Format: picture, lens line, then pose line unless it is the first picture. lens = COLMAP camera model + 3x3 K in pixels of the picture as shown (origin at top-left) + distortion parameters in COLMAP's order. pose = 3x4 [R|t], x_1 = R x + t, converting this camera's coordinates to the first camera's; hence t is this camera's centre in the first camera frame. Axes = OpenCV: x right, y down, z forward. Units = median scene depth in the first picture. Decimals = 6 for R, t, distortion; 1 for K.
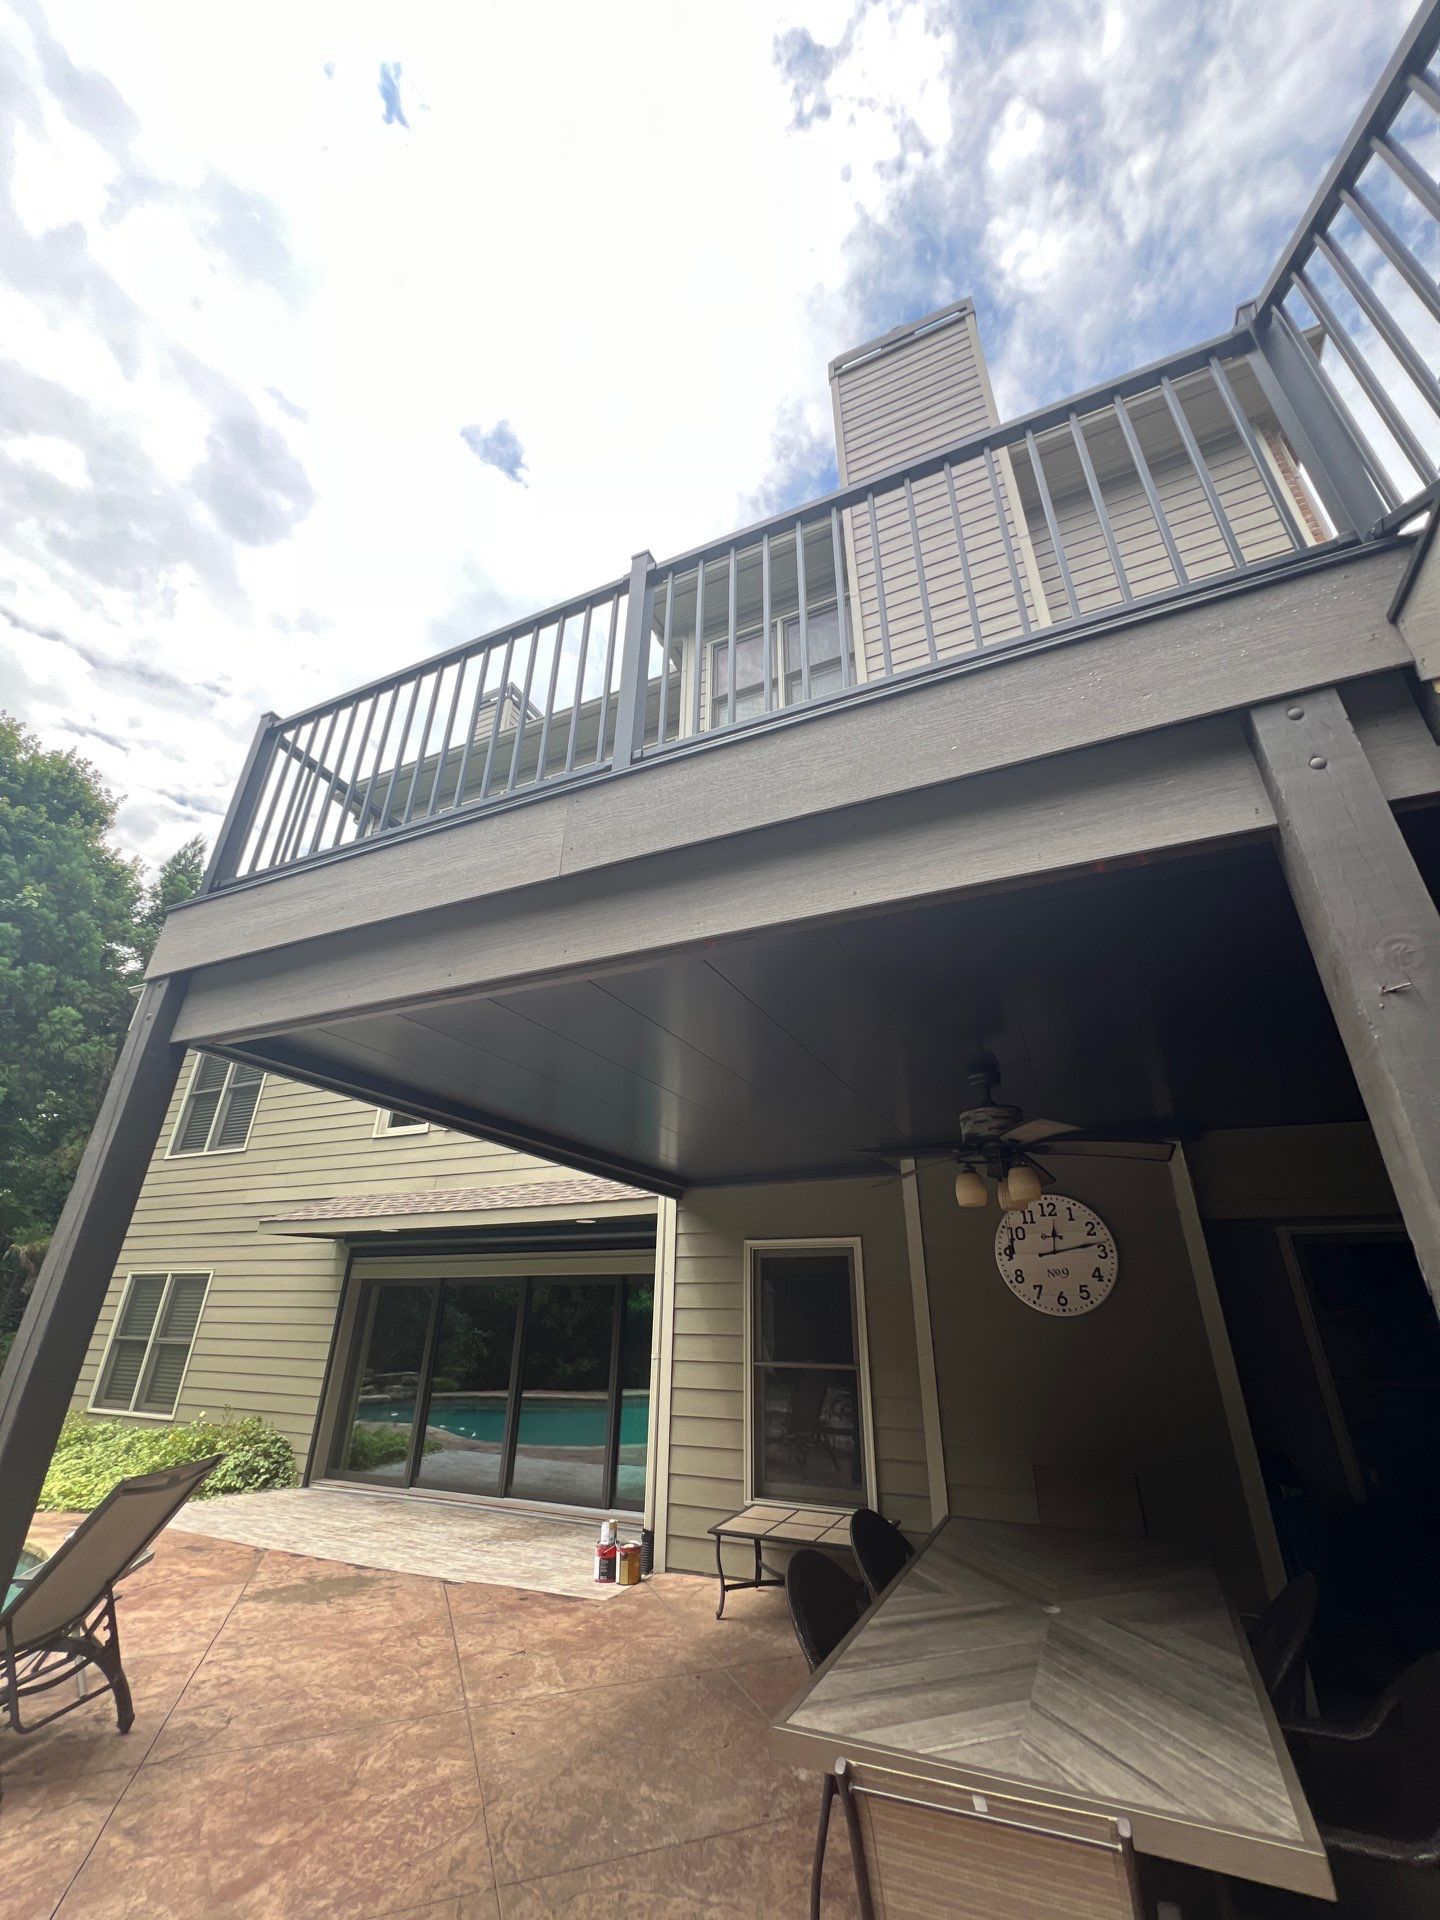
lens RADIAL K [[765.4, 0, 723.5], [0, 765.4, 952.4], [0, 0, 1]] dist [-0.001709, 0.000105]
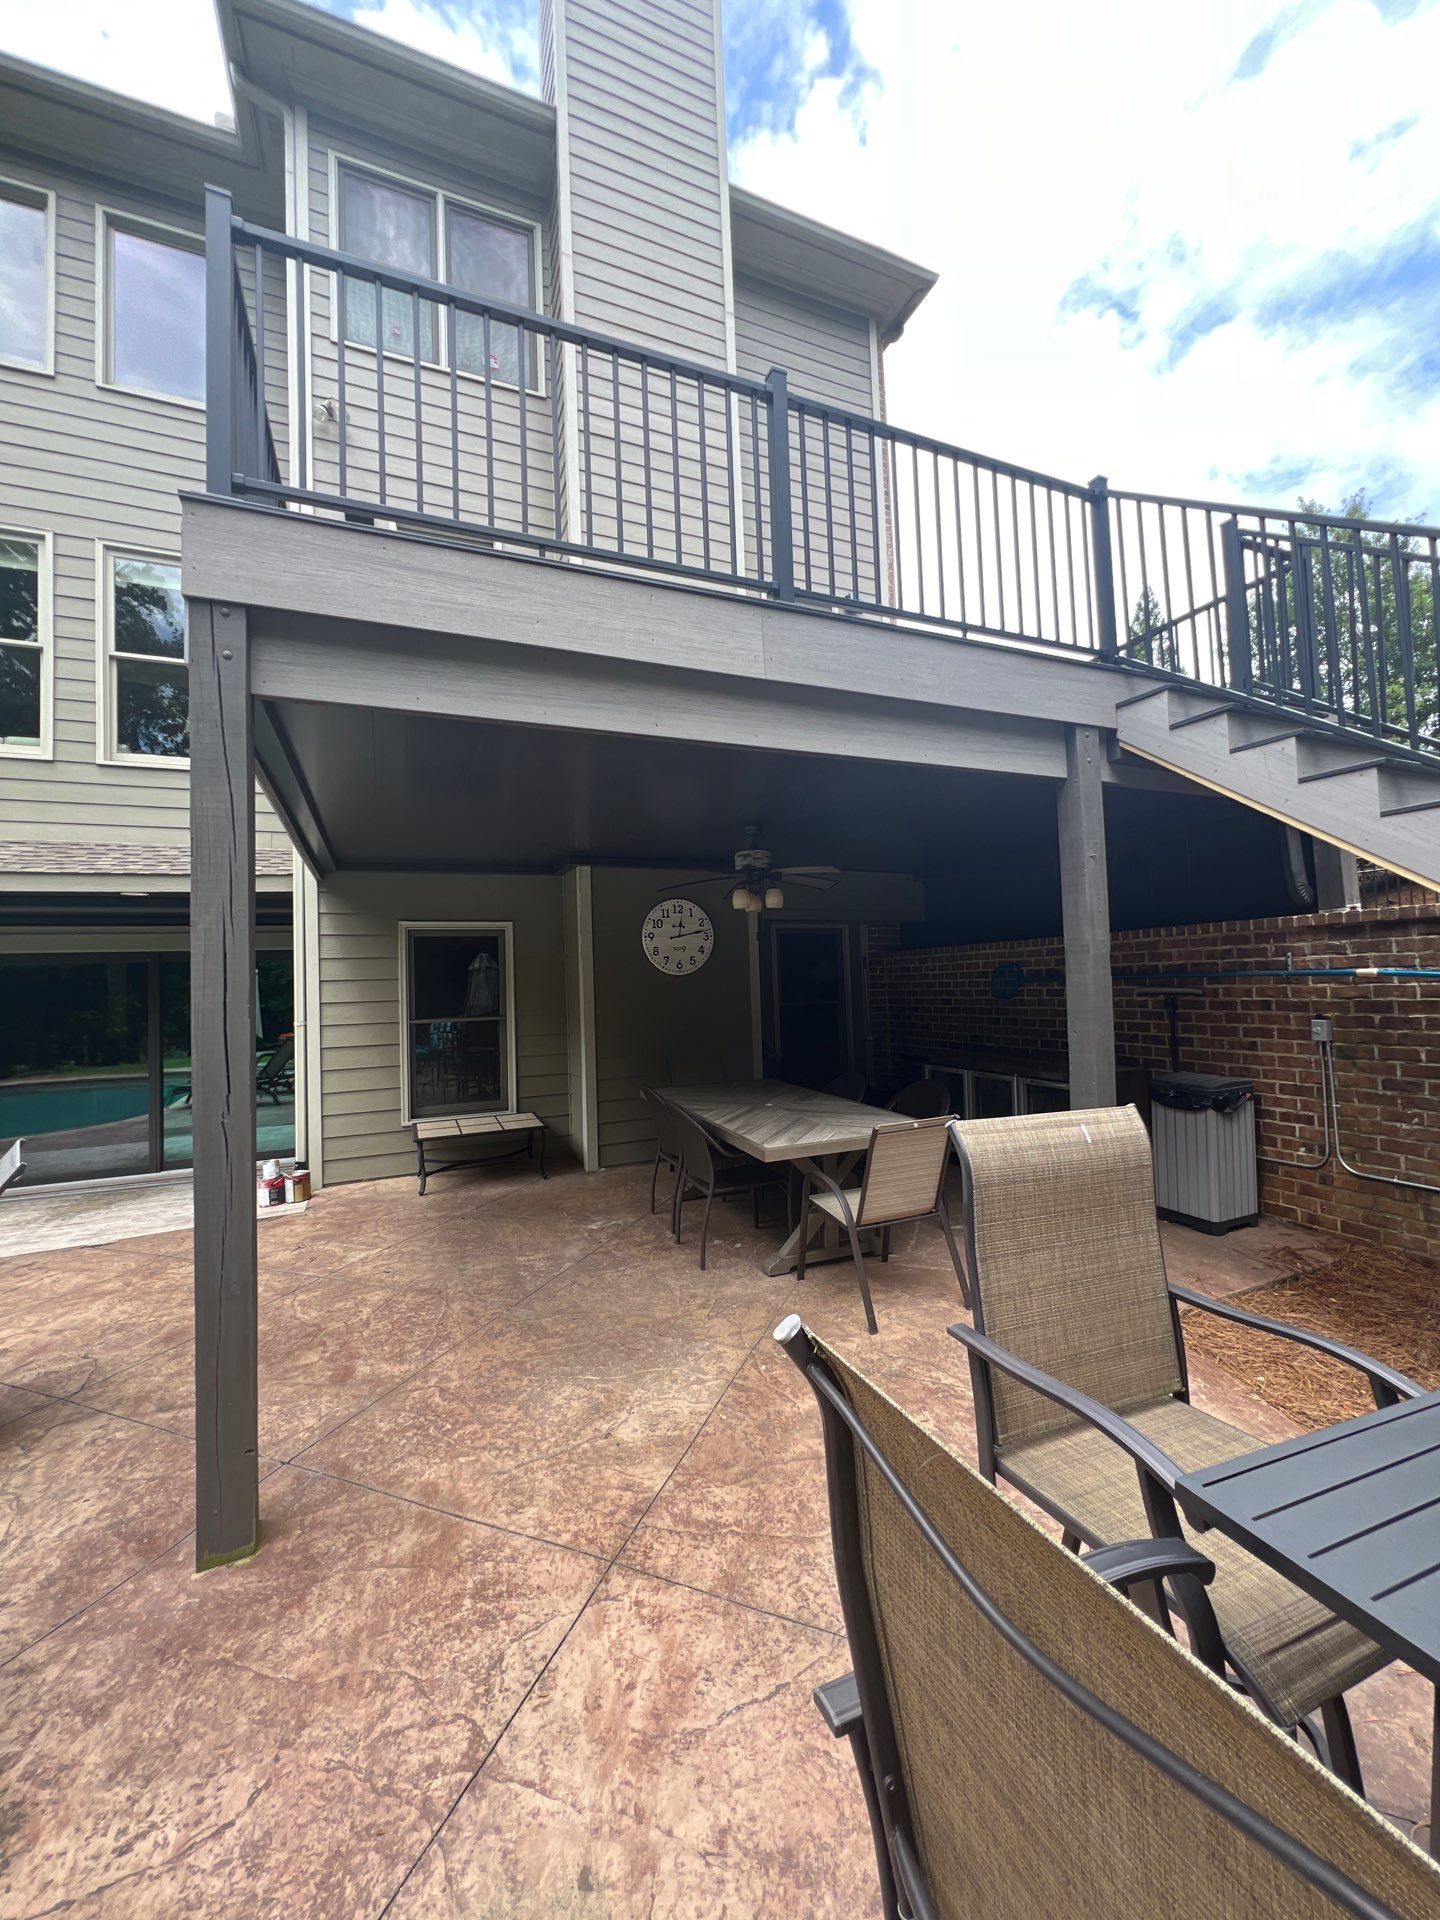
lens RADIAL K [[765.4, 0, 721.3], [0, 765.4, 946.1], [0, 0, 1]] dist [-0.001709, 0.000105]
pose [[0.671753, 0.004452, 0.740762, -0.800788], [-0.283035, 0.925655, 0.251104, 0.013966], [-0.684573, -0.378341, 0.623071, 0.004649]]
